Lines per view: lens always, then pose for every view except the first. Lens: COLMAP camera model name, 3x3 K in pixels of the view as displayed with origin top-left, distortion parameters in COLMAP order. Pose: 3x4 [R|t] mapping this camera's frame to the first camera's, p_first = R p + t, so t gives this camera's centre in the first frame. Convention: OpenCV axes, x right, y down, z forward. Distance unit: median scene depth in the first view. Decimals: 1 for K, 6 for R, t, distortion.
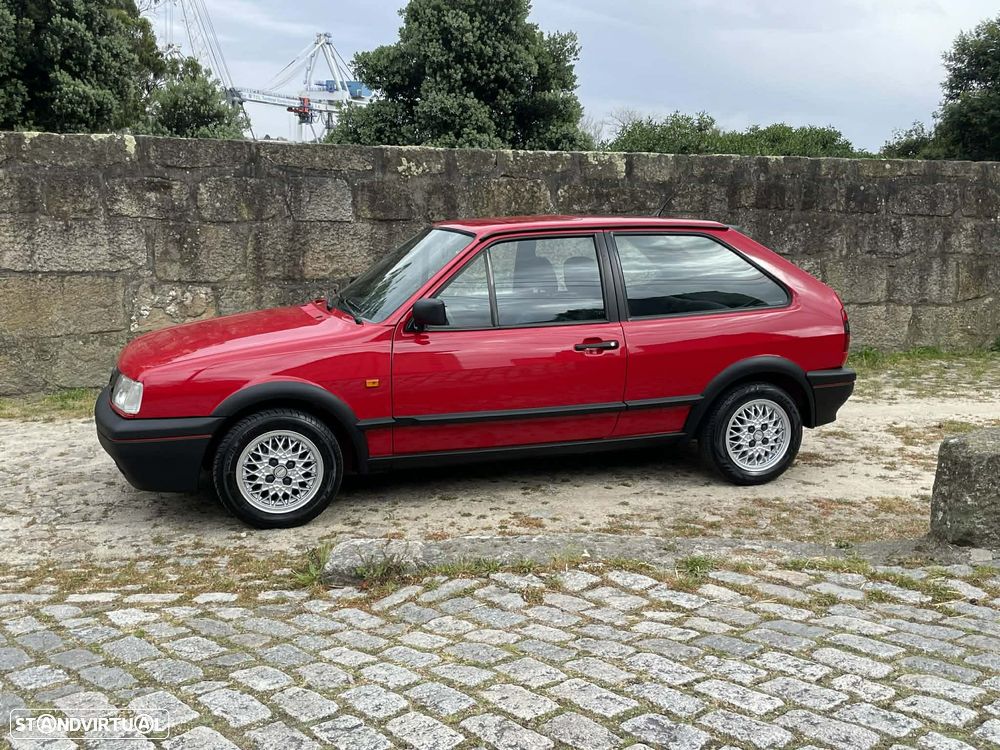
lens RADIAL K [[1021.2, 0, 505.2], [0, 1021.2, 395.9], [0, 0, 1]] dist [0.106535, -0.183341]
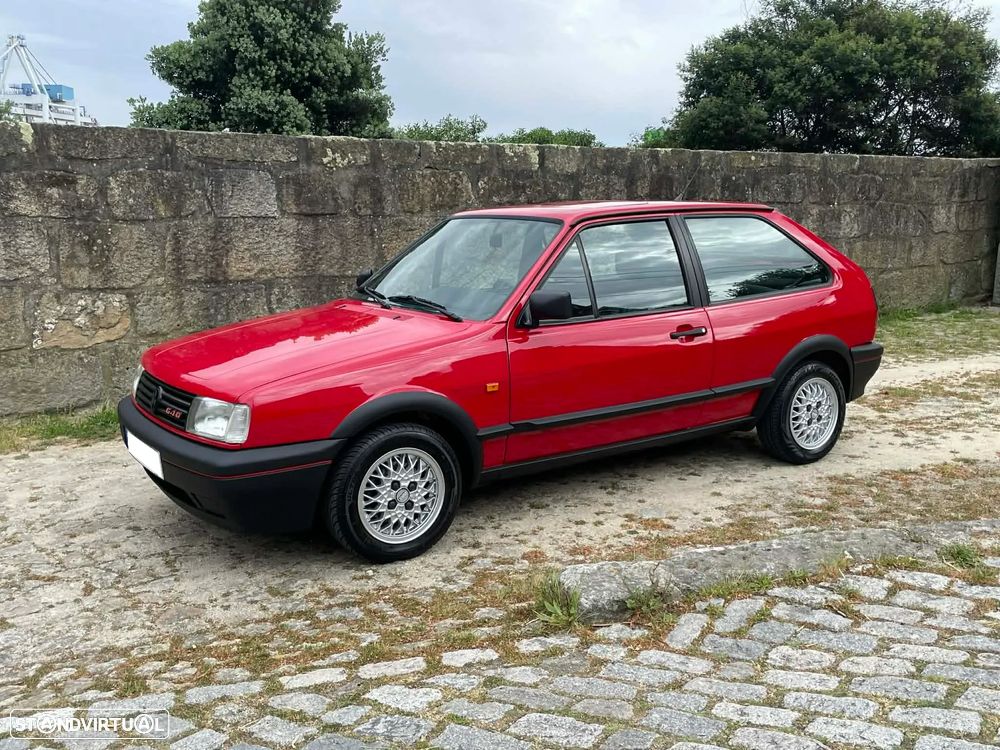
lens RADIAL K [[963.5, 0, 508.1], [0, 963.5, 375.3], [0, 0, 1]] dist [0.098466, -0.146331]
pose [[0.962577, -0.064657, 0.263182, -0.189592], [0.067613, 0.997709, -0.002180, -0.011118], [-0.262438, 0.019893, 0.964744, 0.101684]]
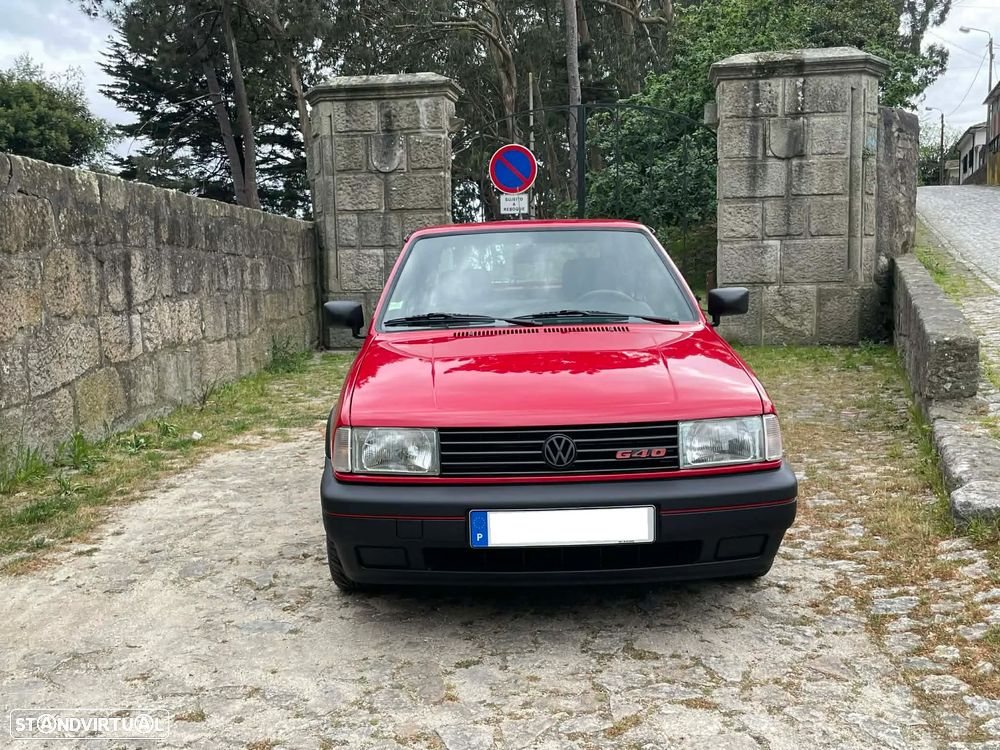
lens RADIAL K [[963.5, 0, 508.1], [0, 963.5, 375.3], [0, 0, 1]] dist [0.098466, -0.146331]
pose [[0.307538, -0.125925, 0.943167, -0.567624], [0.209895, 0.975767, 0.061837, -0.065503], [-0.928097, 0.178948, 0.326517, 0.514465]]
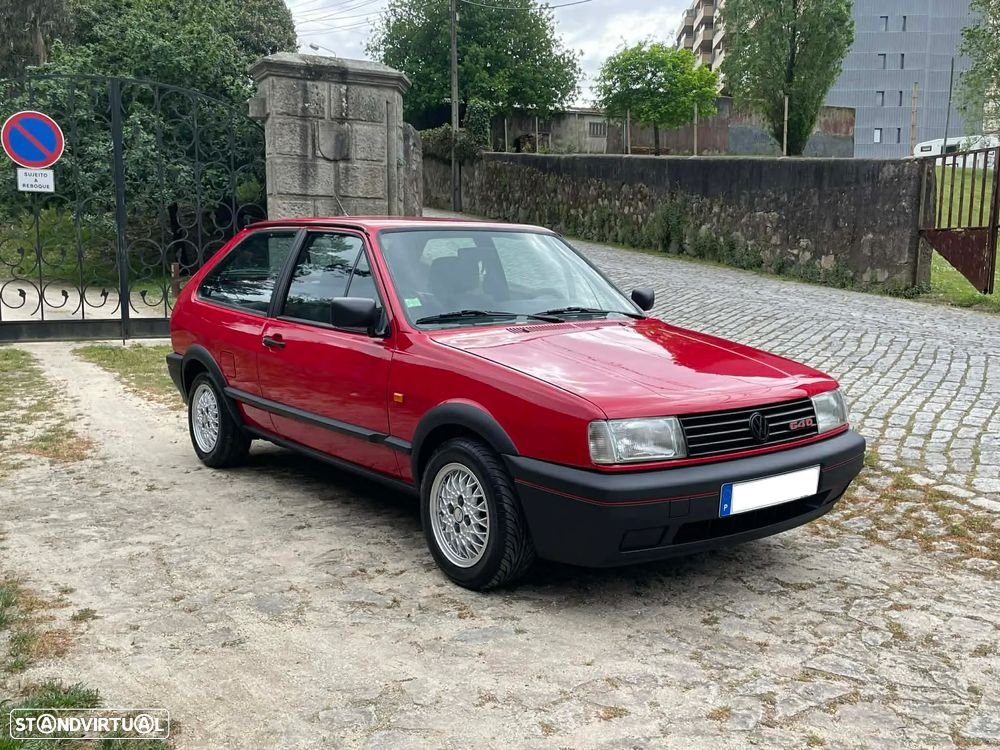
lens RADIAL K [[963.5, 0, 508.1], [0, 963.5, 375.3], [0, 0, 1]] dist [0.098466, -0.146331]
pose [[-0.332308, -0.131705, 0.933930, -0.585090], [0.167672, 0.966180, 0.195914, -0.134762], [-0.928147, 0.221698, -0.298985, 0.839039]]
